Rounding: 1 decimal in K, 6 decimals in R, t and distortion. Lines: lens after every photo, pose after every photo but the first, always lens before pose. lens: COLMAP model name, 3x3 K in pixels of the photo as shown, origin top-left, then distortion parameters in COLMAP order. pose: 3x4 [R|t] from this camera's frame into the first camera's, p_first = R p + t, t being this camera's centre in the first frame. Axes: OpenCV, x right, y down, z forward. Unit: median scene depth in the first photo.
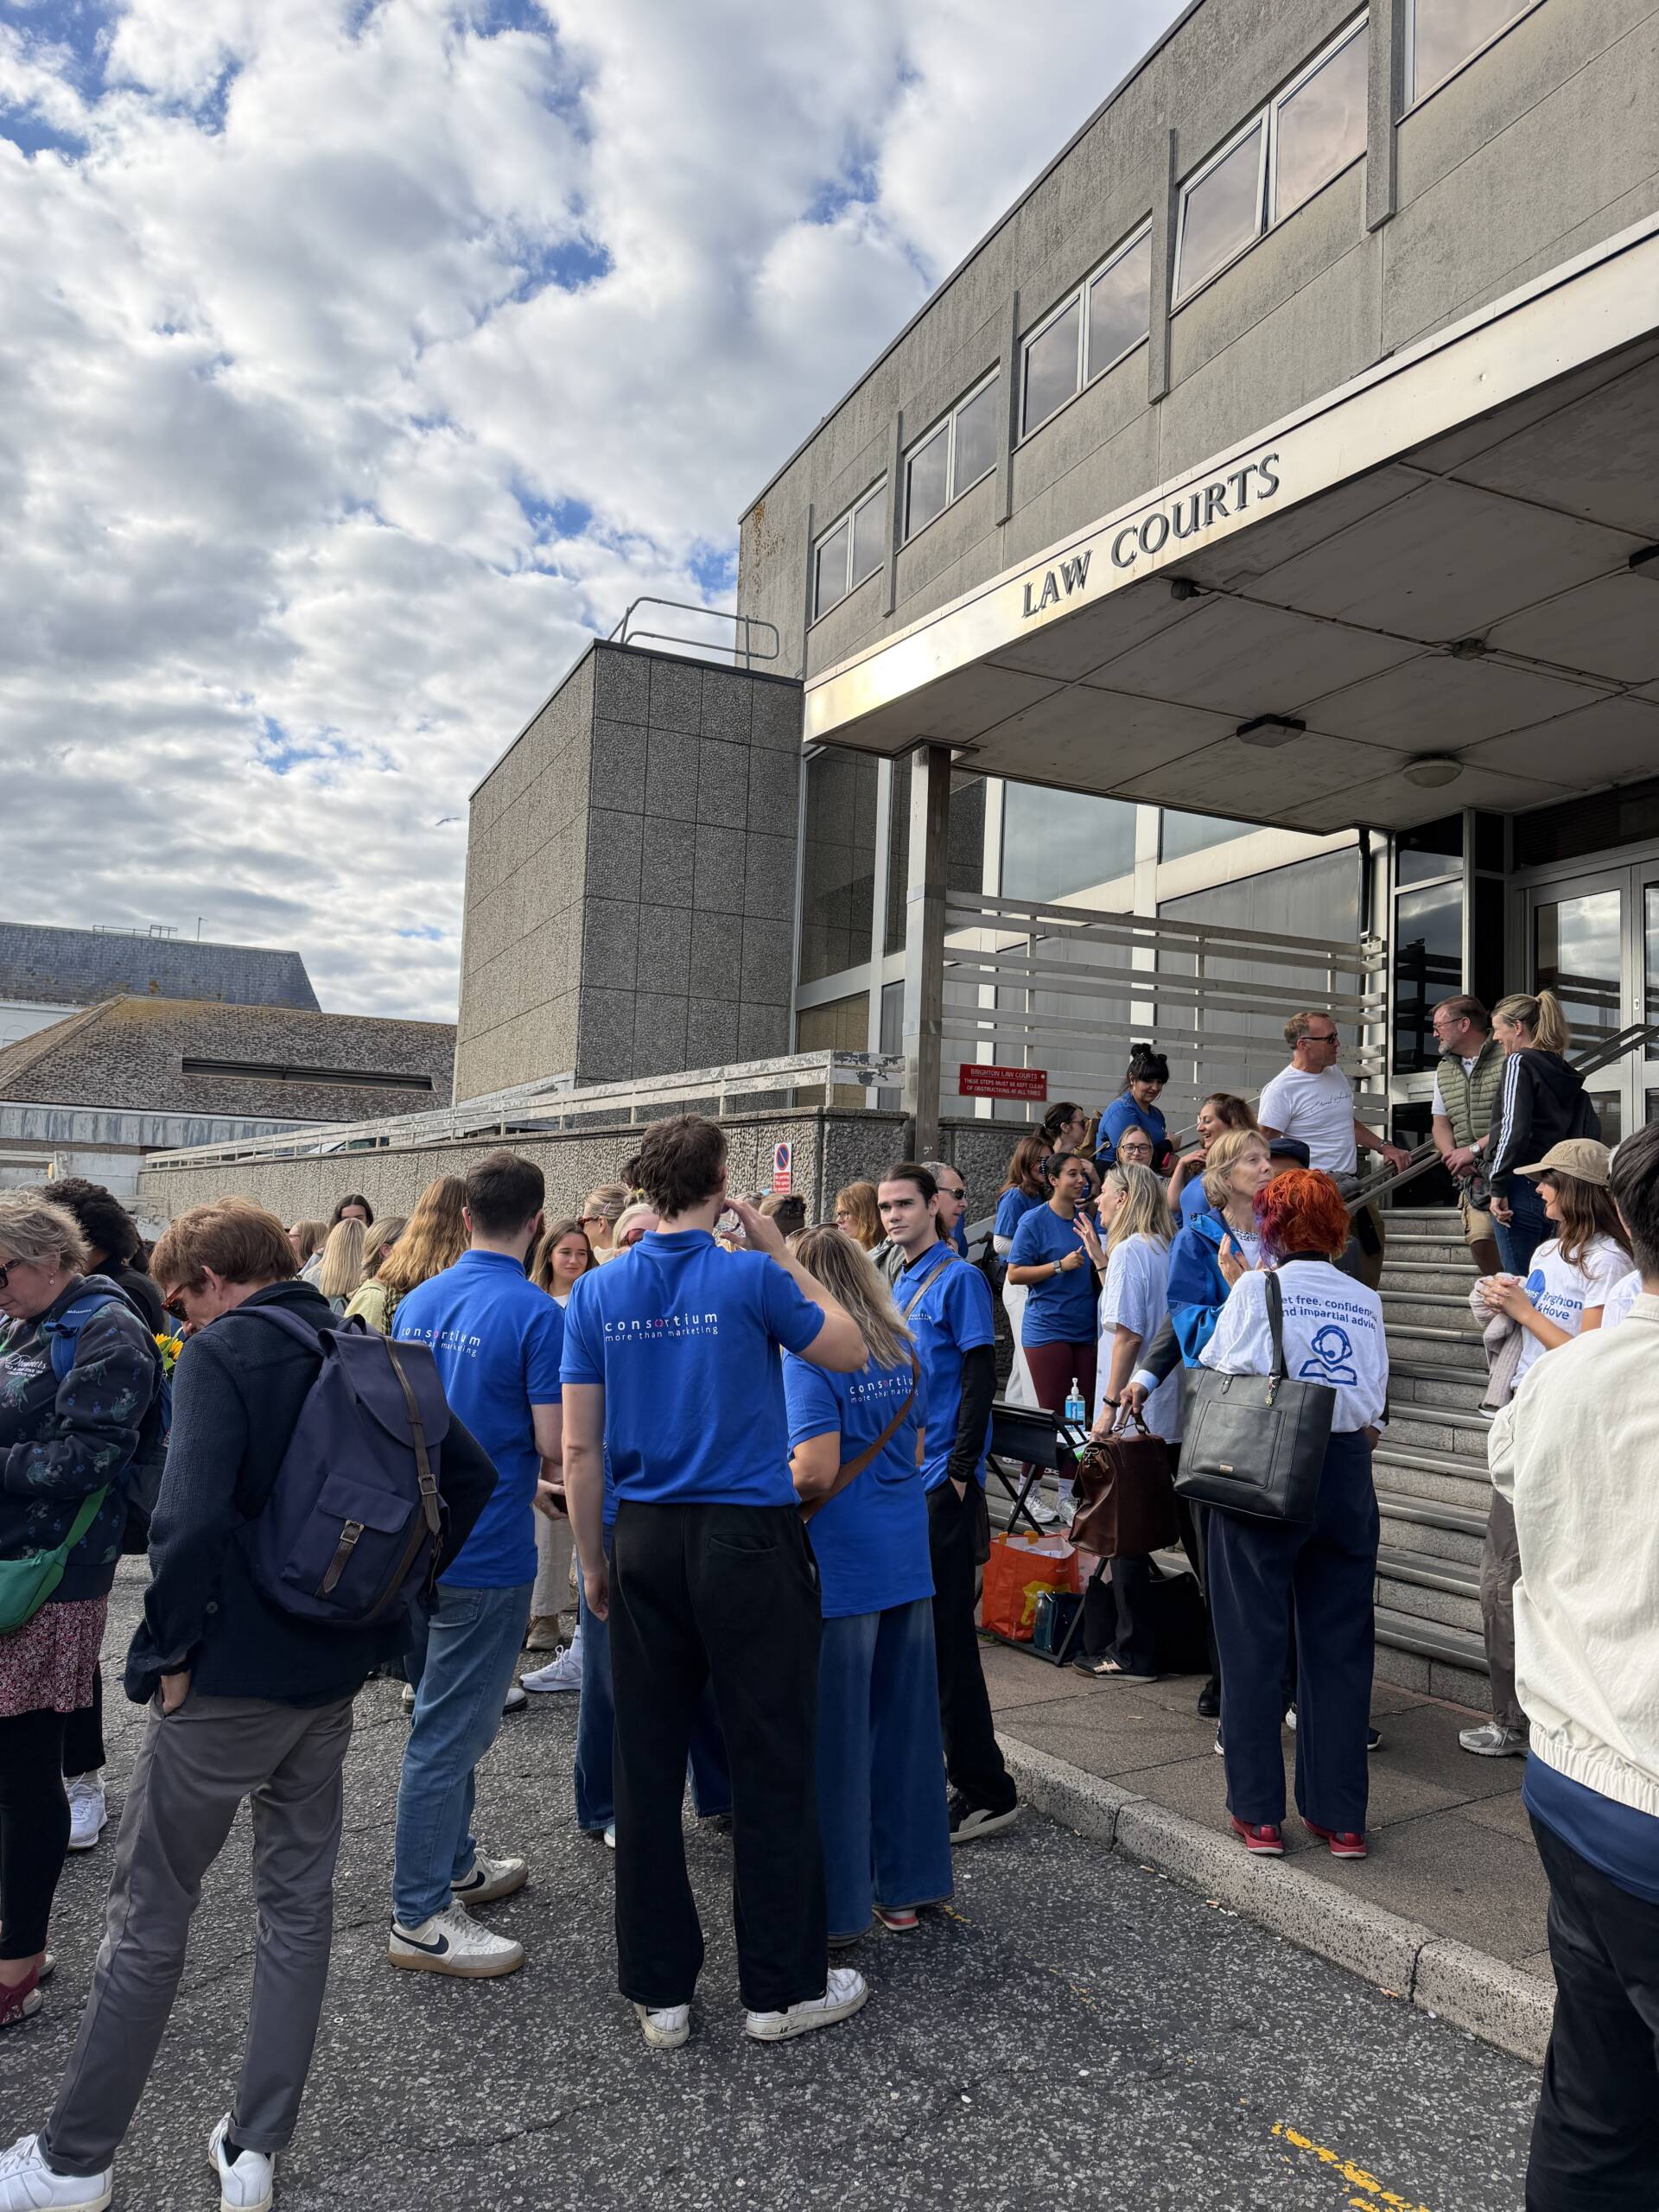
lens RADIAL K [[1530.7, 0, 822.6], [0, 1530.7, 1104.5], [0, 0, 1]] dist [0.105021, -0.148800]
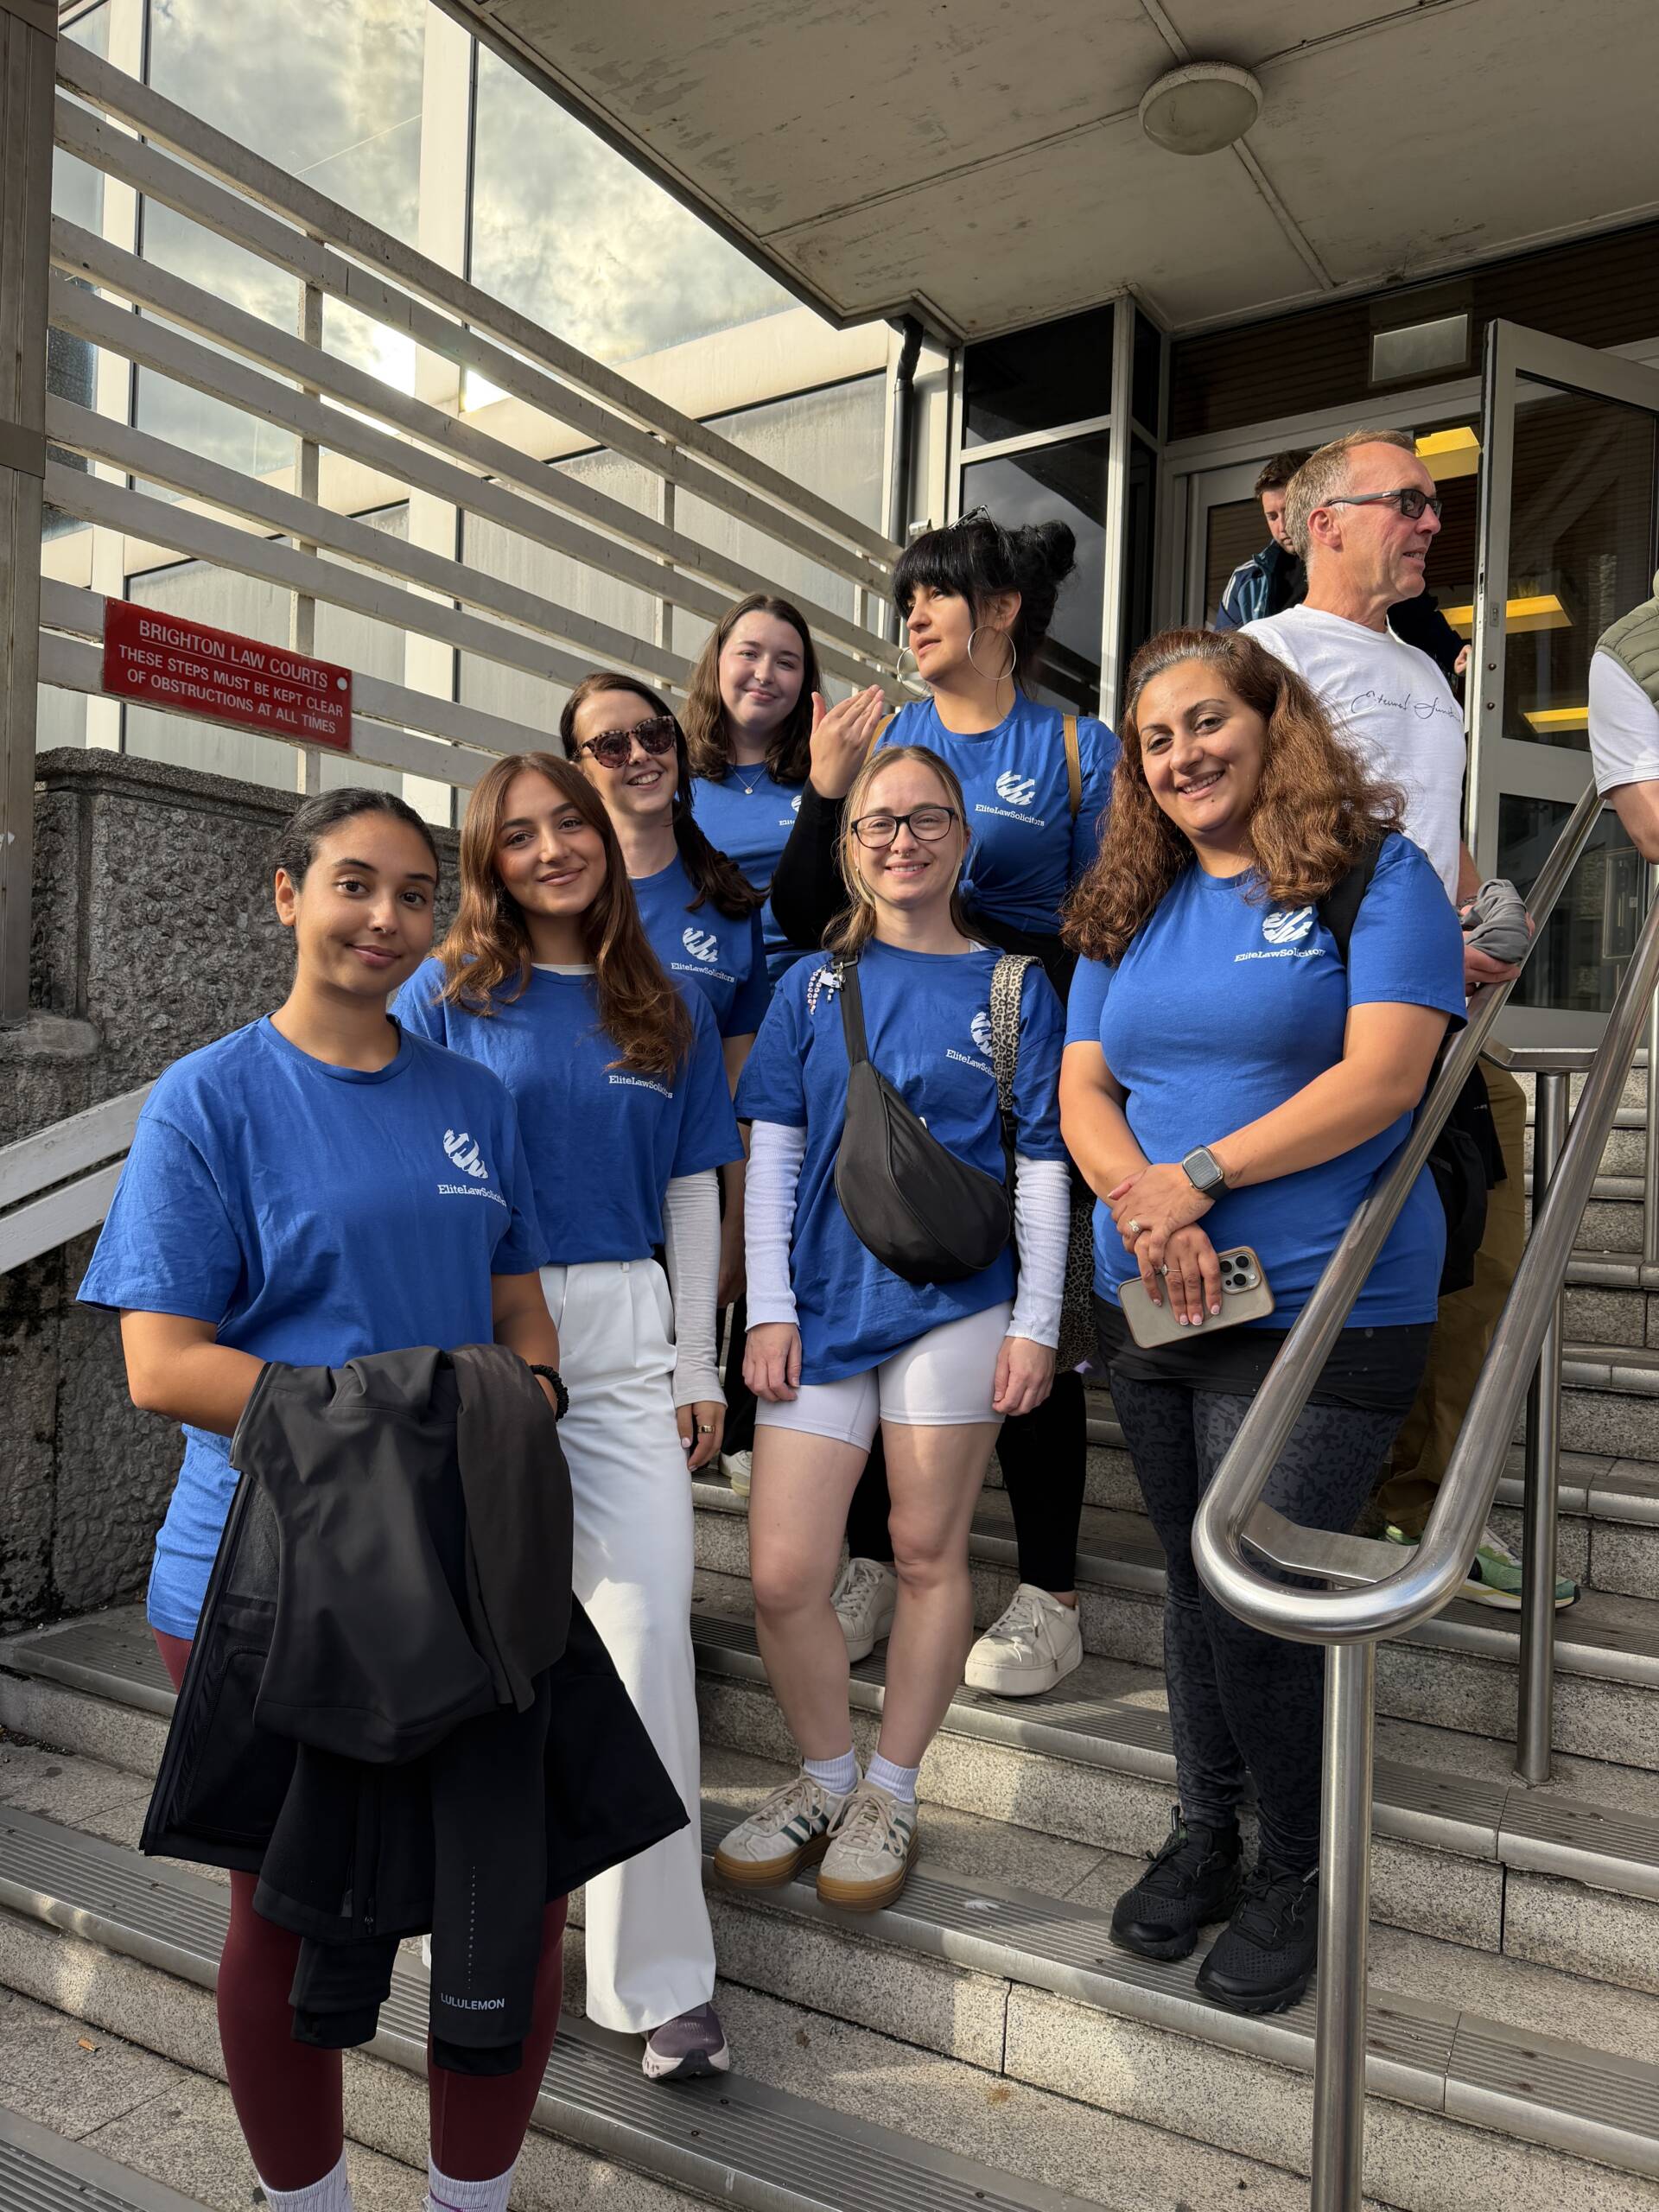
lens RADIAL K [[1552.2, 0, 824.6], [0, 1552.2, 1113.6], [0, 0, 1]] dist [0.031382, -0.036723]
pose [[0.843621, -0.015440, 0.536718, 0.039173], [-0.042152, 0.994597, 0.094867, 0.045776], [-0.535283, -0.102655, 0.838412, 0.629727]]
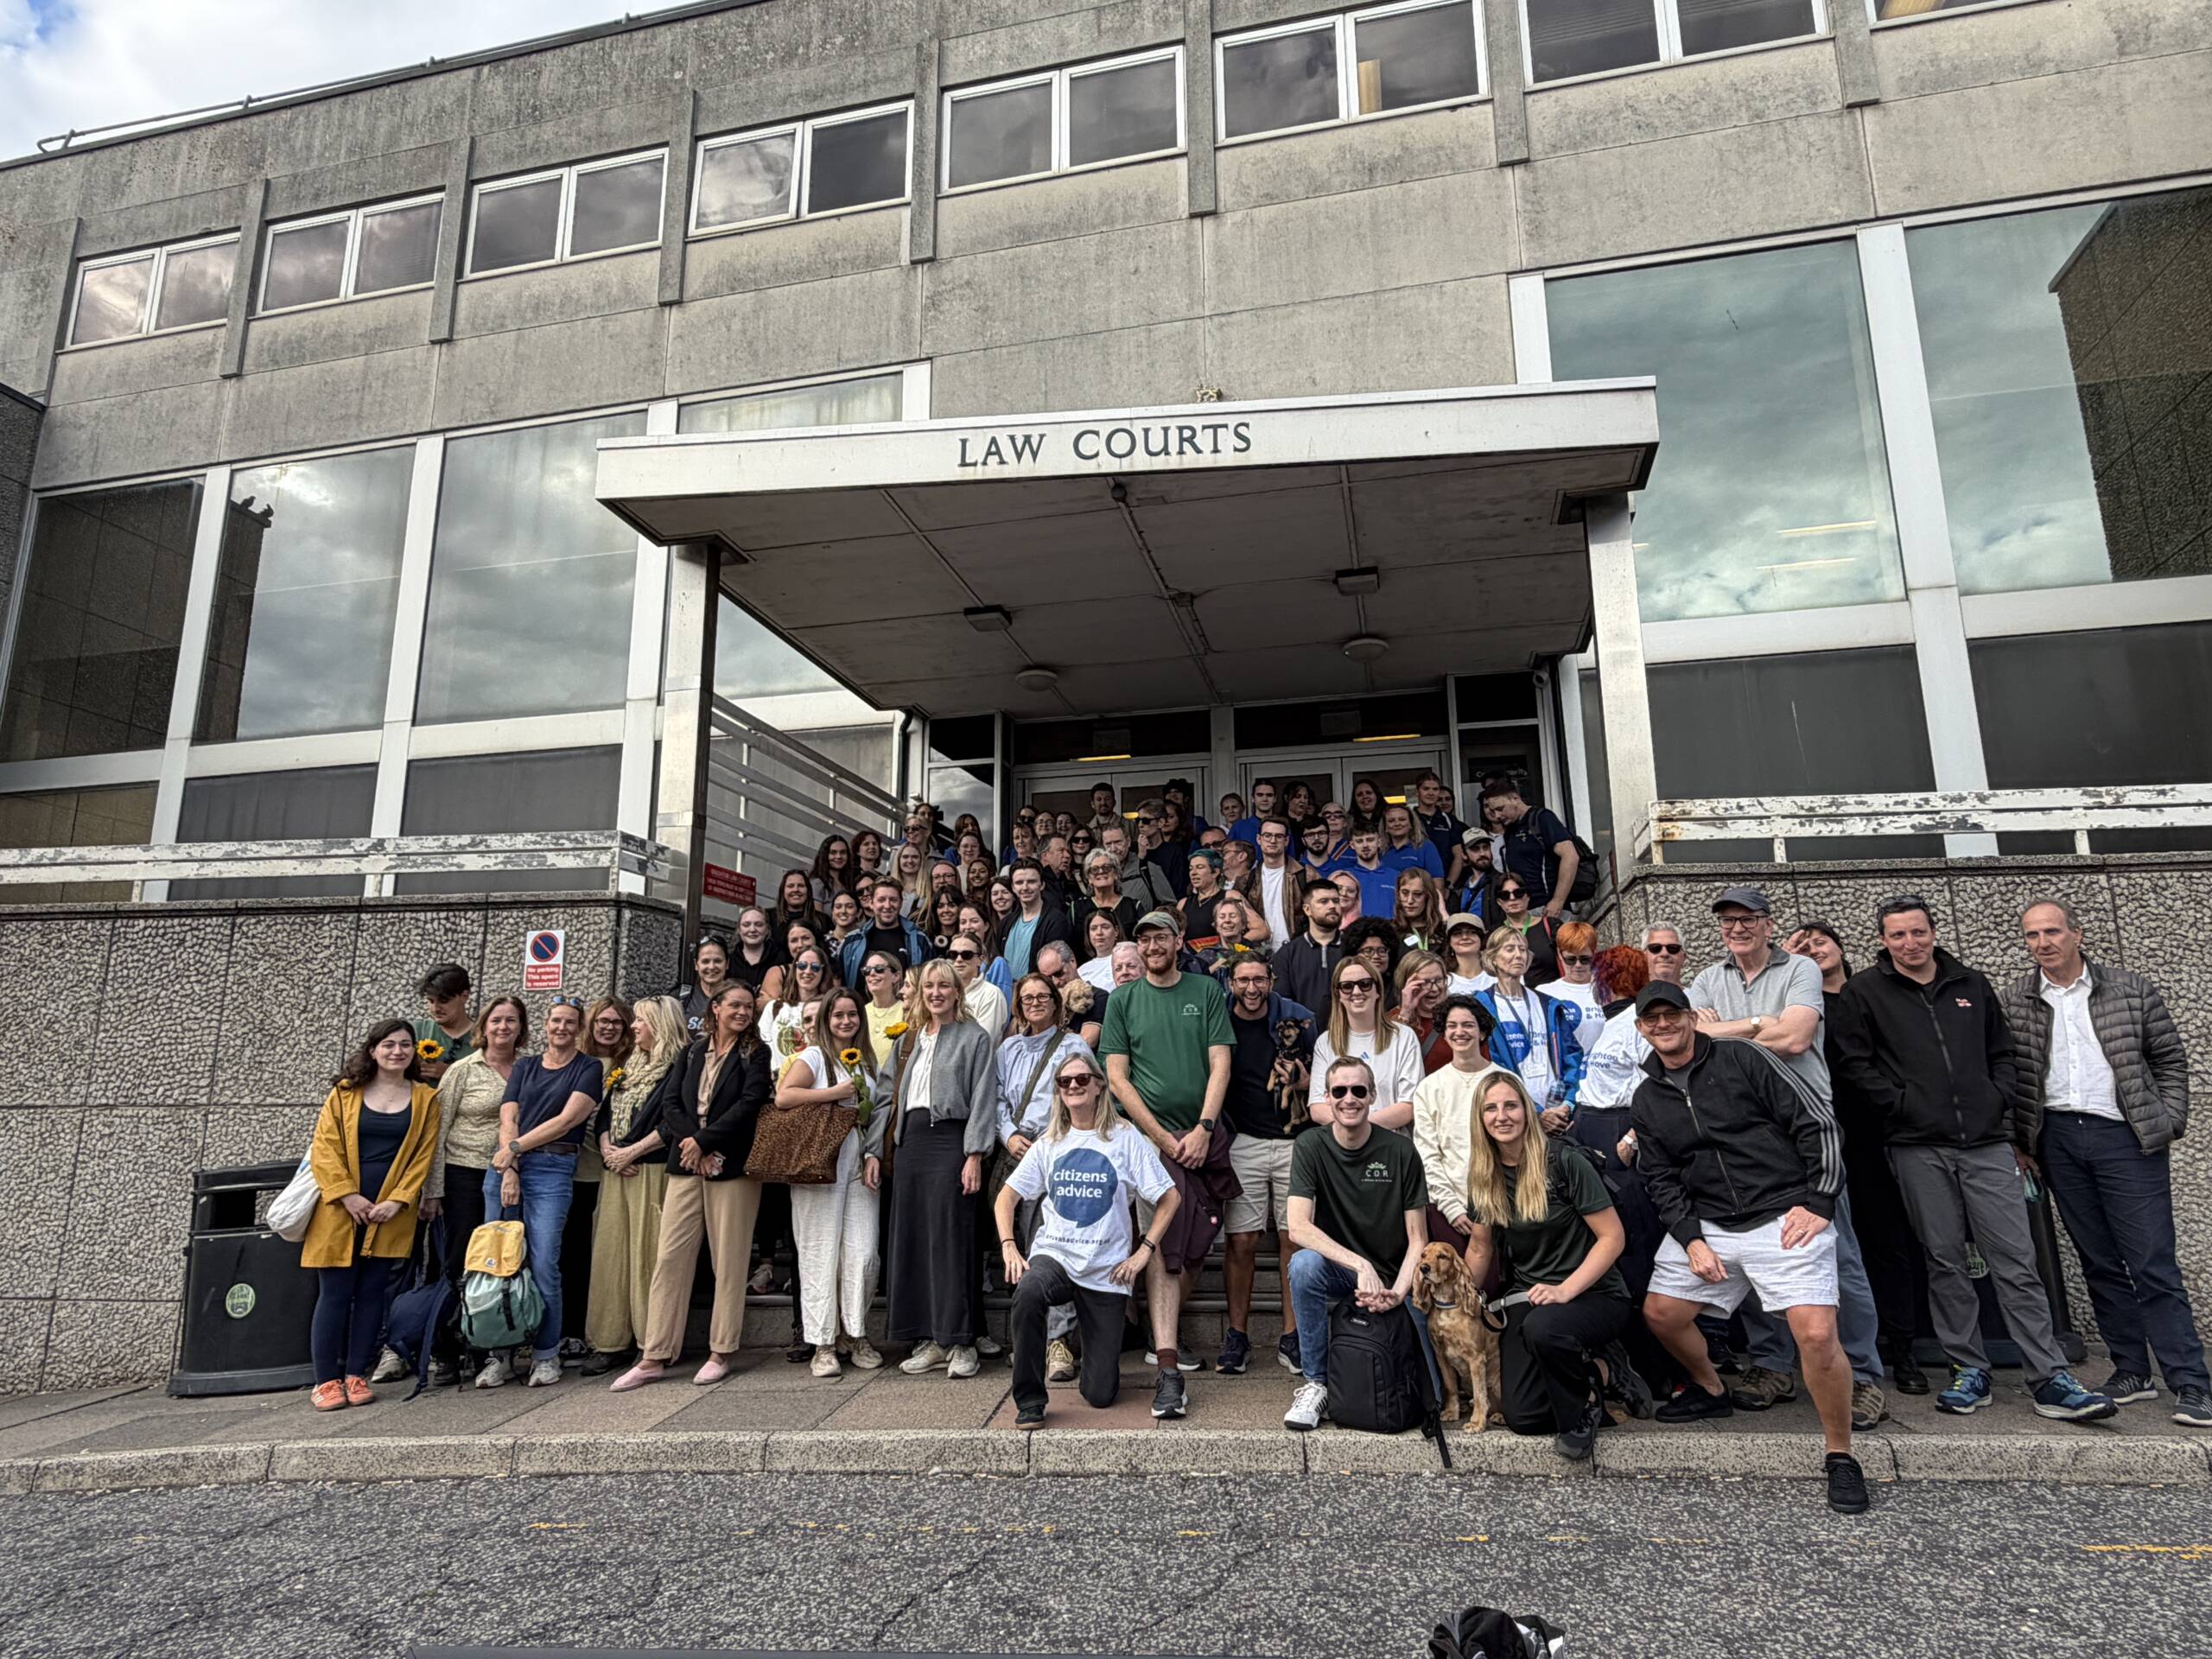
lens RADIAL K [[1298.1, 0, 1106.0], [0, 1298.1, 829.5], [0, 0, 1]] dist [0.000299, 0.000031]
pose [[0.609001, 0.126126, 0.783078, -0.410942], [-0.036496, 0.990686, -0.131181, 0.052571], [-0.792330, 0.051310, 0.607932, 0.291309]]
